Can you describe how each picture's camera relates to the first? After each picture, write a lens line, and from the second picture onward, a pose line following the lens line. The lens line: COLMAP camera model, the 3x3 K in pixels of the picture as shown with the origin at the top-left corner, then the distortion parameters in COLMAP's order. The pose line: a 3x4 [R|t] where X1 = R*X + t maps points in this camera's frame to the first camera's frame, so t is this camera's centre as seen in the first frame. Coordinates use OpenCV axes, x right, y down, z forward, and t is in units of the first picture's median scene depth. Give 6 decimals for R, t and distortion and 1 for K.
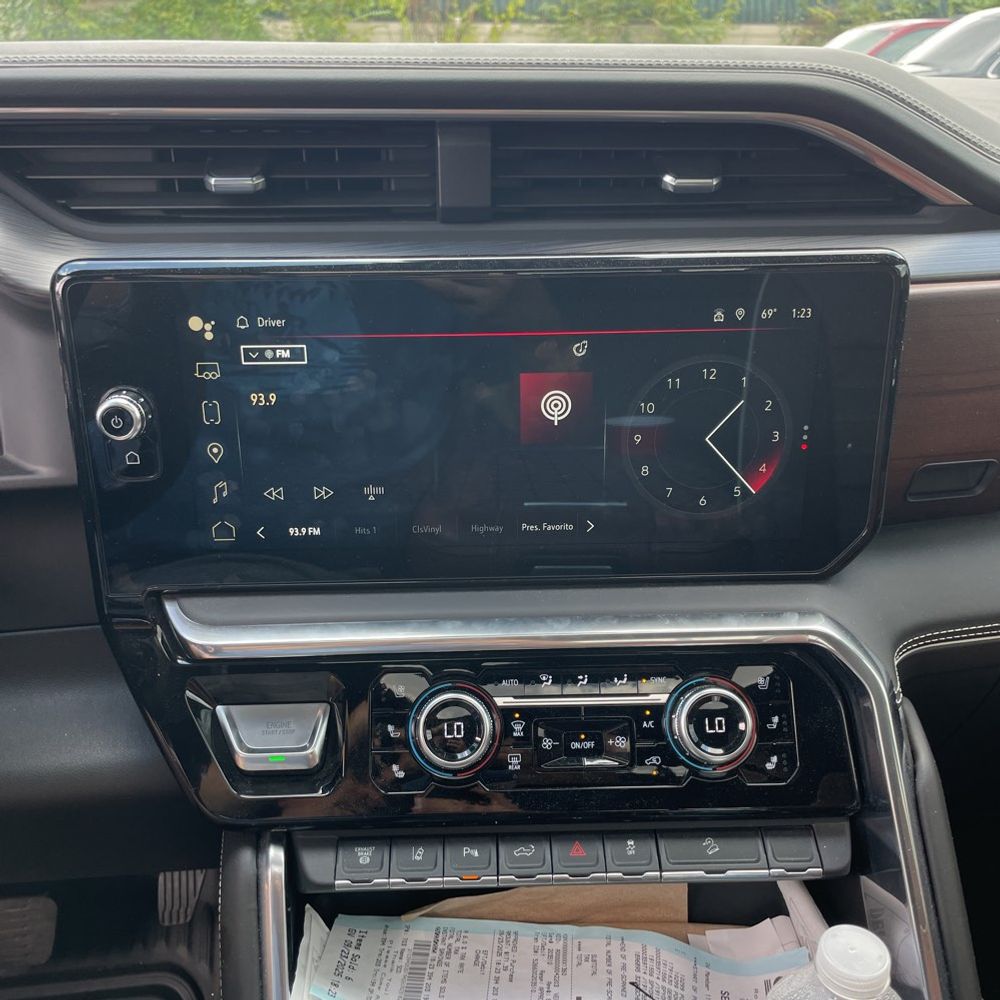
lens RADIAL K [[957.5, 0, 505.5], [0, 957.5, 508.4], [0, 0, 1]] dist [0.039473, -0.077433]
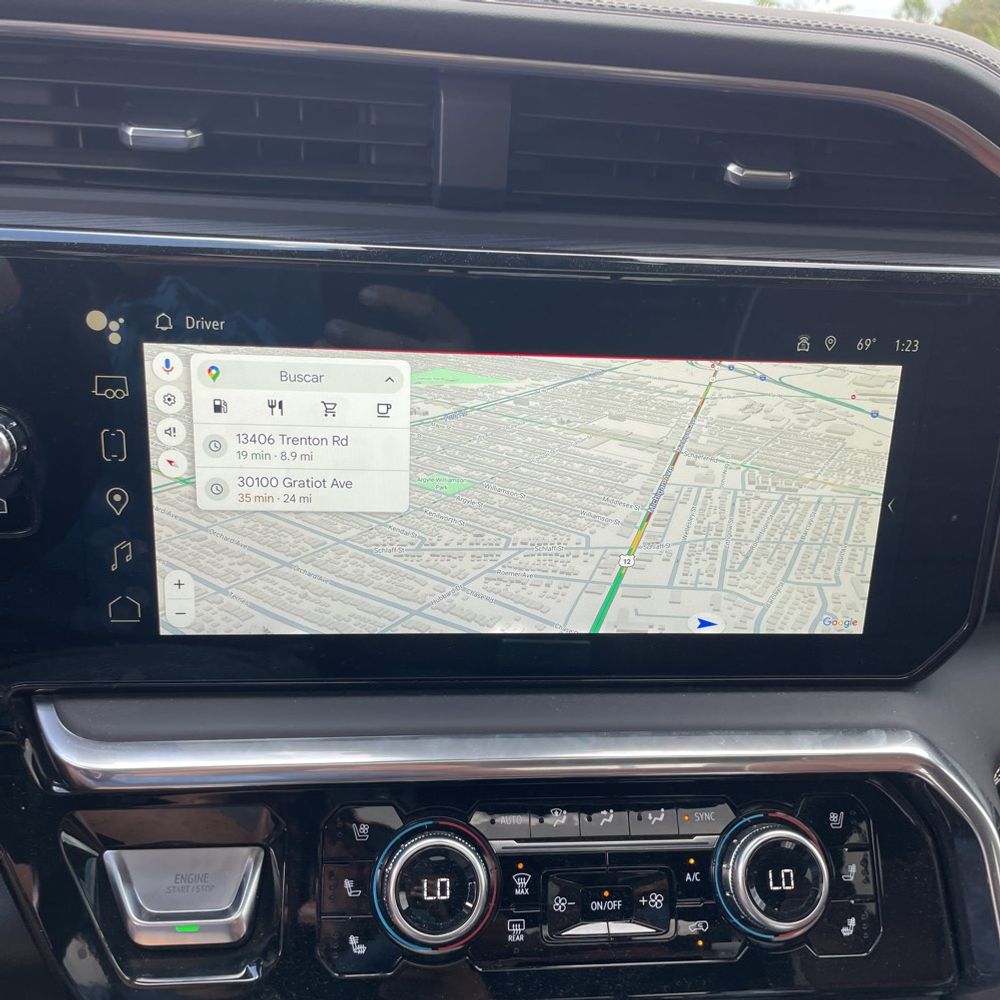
lens RADIAL K [[957.5, 0, 513.8], [0, 957.5, 511.3], [0, 0, 1]] dist [0.039473, -0.077433]
pose [[0.995634, 0.030925, 0.088072, -0.067407], [-0.027480, 0.998819, -0.040061, -0.028697], [-0.089207, 0.037466, 0.995308, 0.248708]]
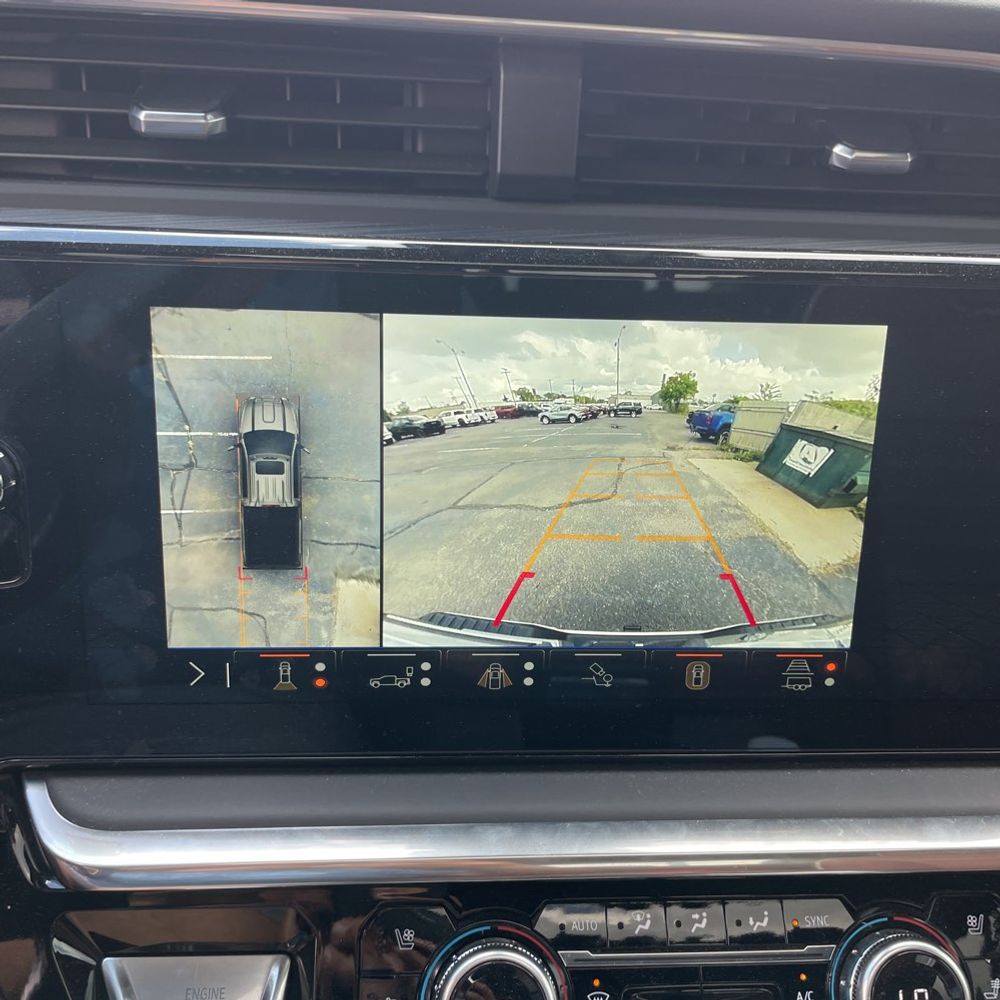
lens RADIAL K [[957.5, 0, 507.3], [0, 957.5, 491.2], [0, 0, 1]] dist [0.039473, -0.077433]
pose [[0.998302, 0.030881, 0.049389, -0.085791], [-0.027121, 0.996810, -0.075066, -0.050877], [-0.051550, 0.073599, 0.995955, 0.364656]]
